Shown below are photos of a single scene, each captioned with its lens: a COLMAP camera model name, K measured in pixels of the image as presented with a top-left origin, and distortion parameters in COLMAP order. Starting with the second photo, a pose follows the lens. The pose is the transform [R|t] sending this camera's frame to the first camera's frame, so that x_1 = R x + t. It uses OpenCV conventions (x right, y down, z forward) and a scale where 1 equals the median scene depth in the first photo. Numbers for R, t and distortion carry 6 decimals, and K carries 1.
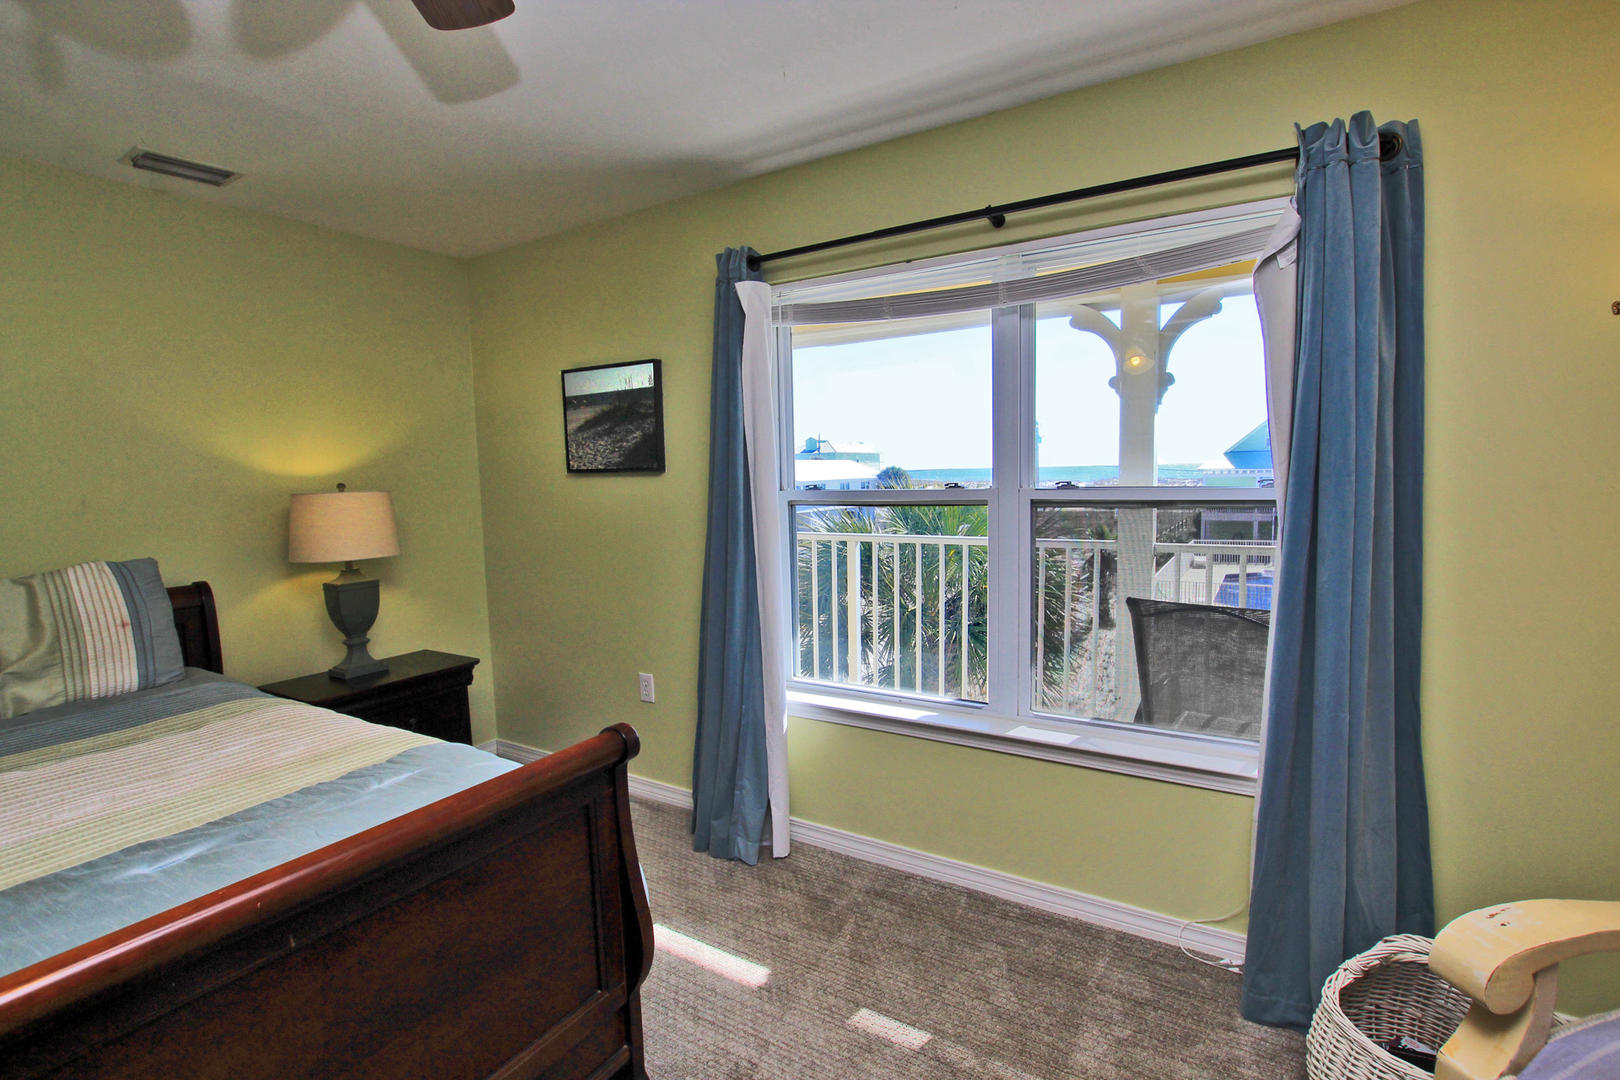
lens RADIAL K [[753.0, 0, 813.9], [0, 753.0, 548.4], [0, 0, 1]] dist [-0.030500, 0.002173]
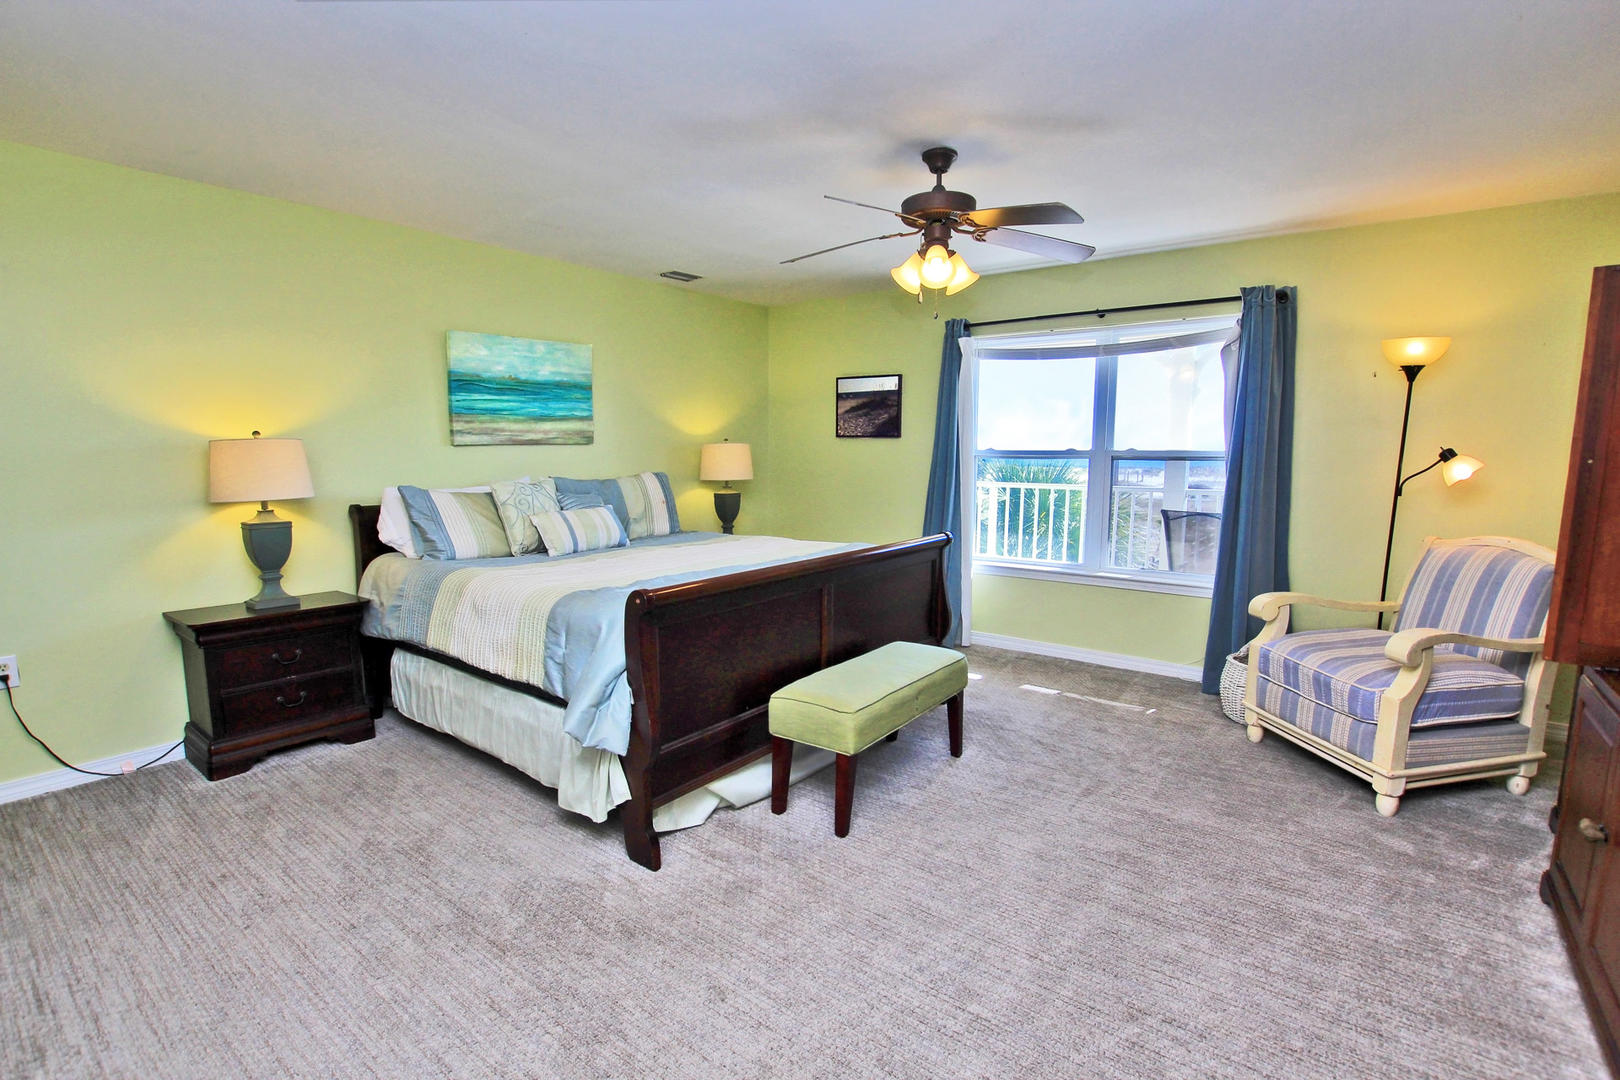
lens RADIAL K [[753.0, 0, 805.5], [0, 753.0, 536.2], [0, 0, 1]] dist [-0.030500, 0.002173]
pose [[0.993648, 0.040987, -0.104804, -0.232904], [-0.040214, 0.999146, 0.009480, 0.127115], [0.105103, -0.005206, 0.994448, -0.816362]]
